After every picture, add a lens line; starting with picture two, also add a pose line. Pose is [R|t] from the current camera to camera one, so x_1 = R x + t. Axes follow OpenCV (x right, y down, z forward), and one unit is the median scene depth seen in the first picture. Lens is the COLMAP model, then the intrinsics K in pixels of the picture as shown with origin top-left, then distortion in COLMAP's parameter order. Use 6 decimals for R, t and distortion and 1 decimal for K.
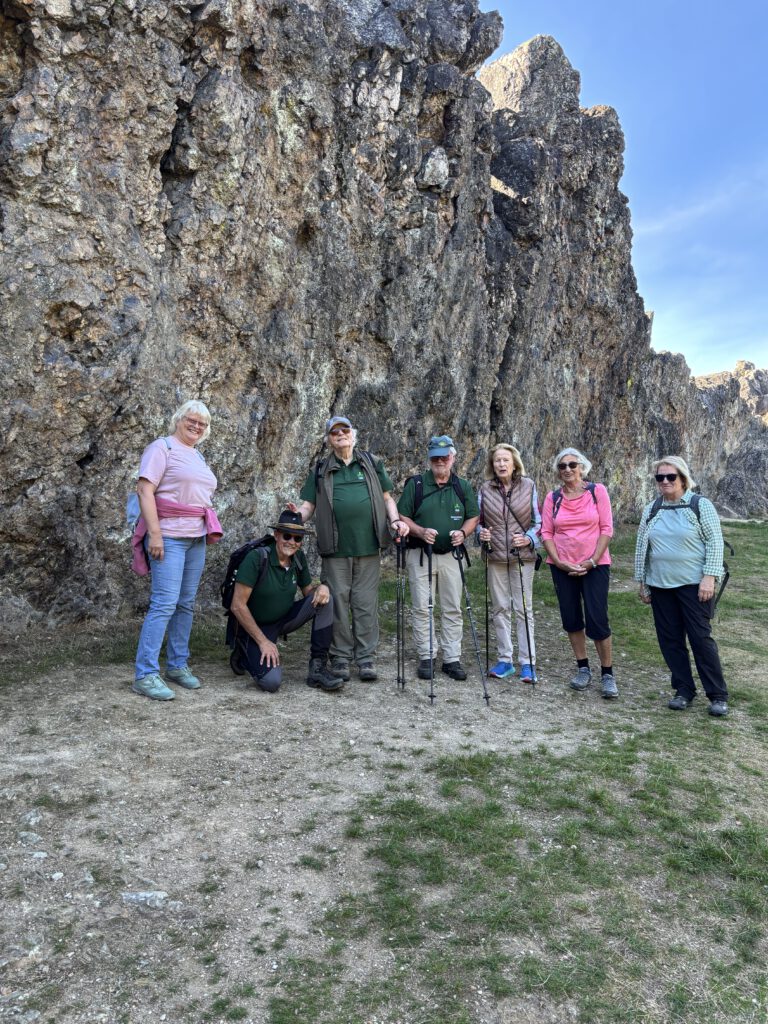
lens RADIAL K [[799.7, 0, 384.0], [0, 799.7, 512.0], [0, 0, 1]] dist [0.030010, -0.033960]
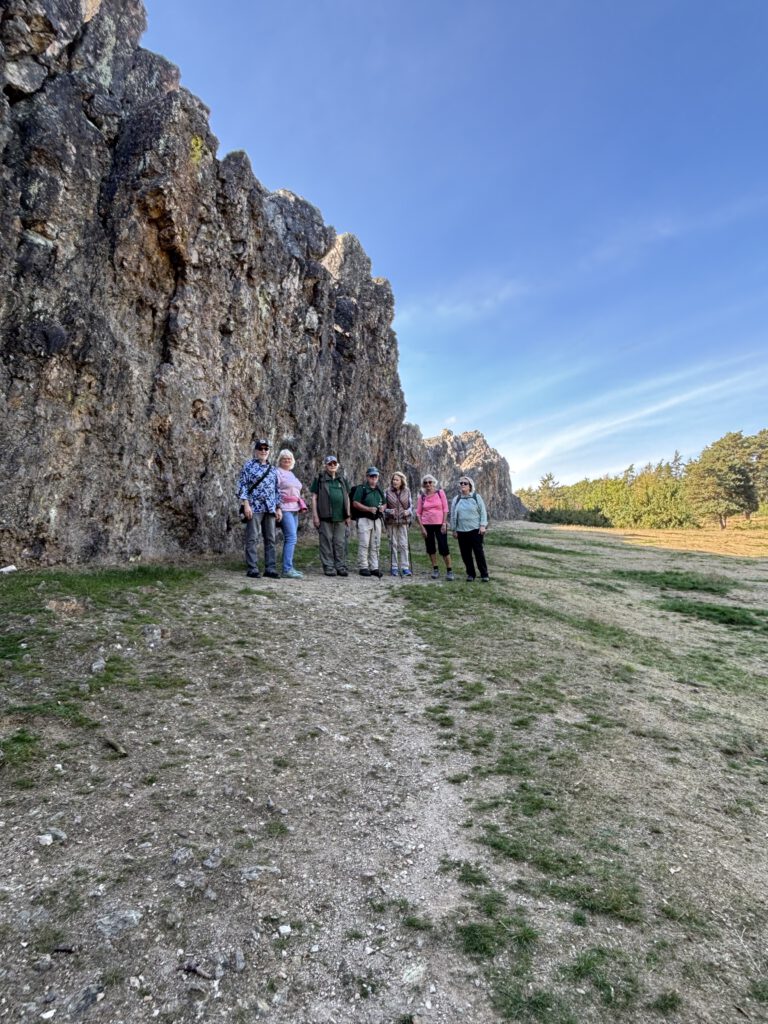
lens RADIAL K [[641.7, 0, 384.0], [0, 641.7, 512.0], [0, 0, 1]] dist [-0.002156, -0.003835]
pose [[0.943292, 0.002050, 0.331957, -0.284182], [0.011306, 0.999202, -0.038298, 0.057090], [-0.331771, 0.039879, 0.942517, -0.409717]]
